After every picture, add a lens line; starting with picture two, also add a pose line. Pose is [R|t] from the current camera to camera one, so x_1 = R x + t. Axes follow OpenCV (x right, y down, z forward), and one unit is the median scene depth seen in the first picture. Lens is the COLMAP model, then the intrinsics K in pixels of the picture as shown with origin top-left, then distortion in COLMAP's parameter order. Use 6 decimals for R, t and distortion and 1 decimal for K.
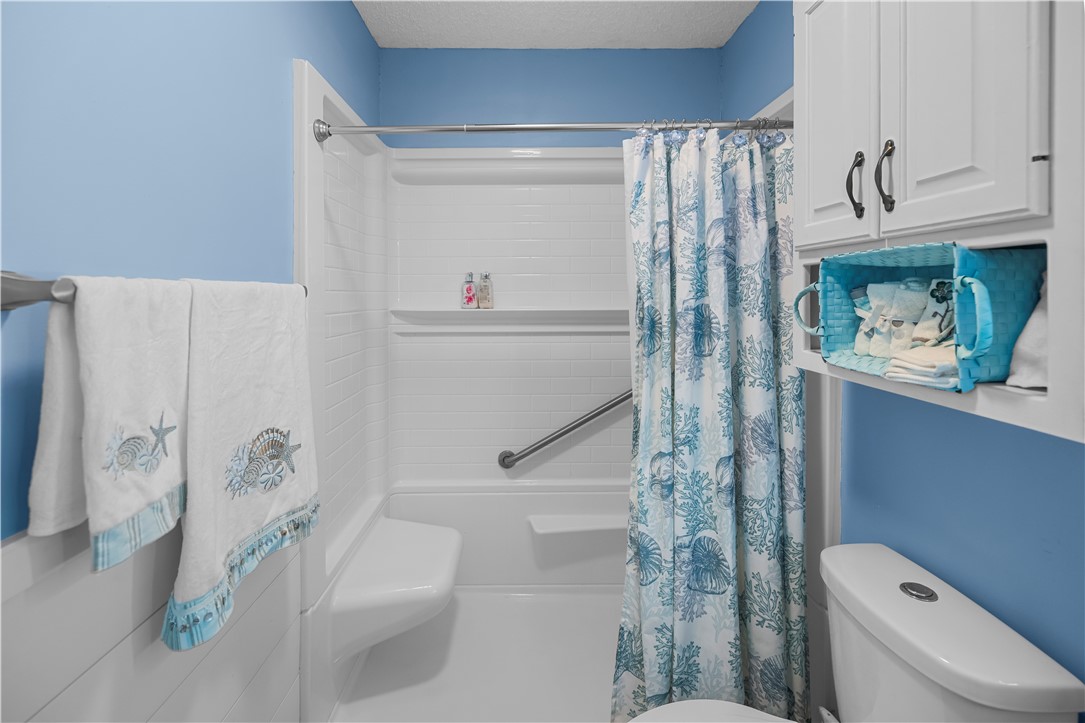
lens RADIAL K [[471.6, 0, 538.9], [0, 471.6, 288.9], [0, 0, 1]] dist [0.000339, 0.000259]
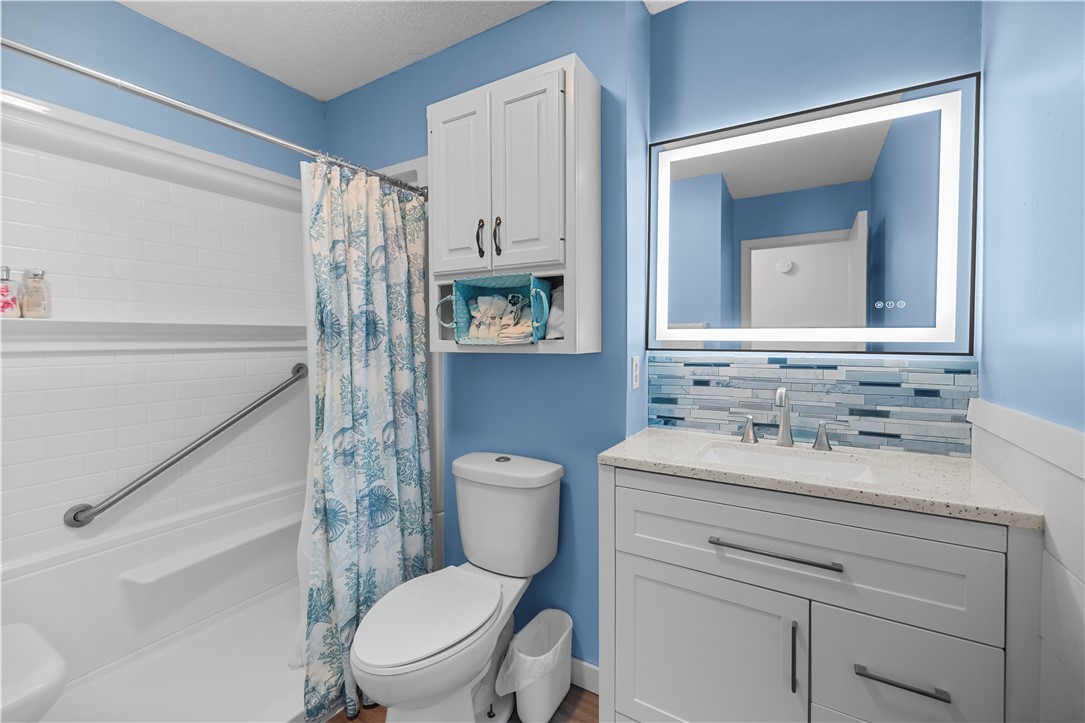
lens RADIAL K [[463.7, 0, 538.0], [0, 463.7, 345.0], [0, 0, 1]] dist [-0.000413, 0.000019]
pose [[0.508625, -0.006911, 0.860960, -0.529793], [0.002386, 0.999975, 0.006617, 0.125349], [-0.860985, -0.001311, 0.508629, -0.047087]]
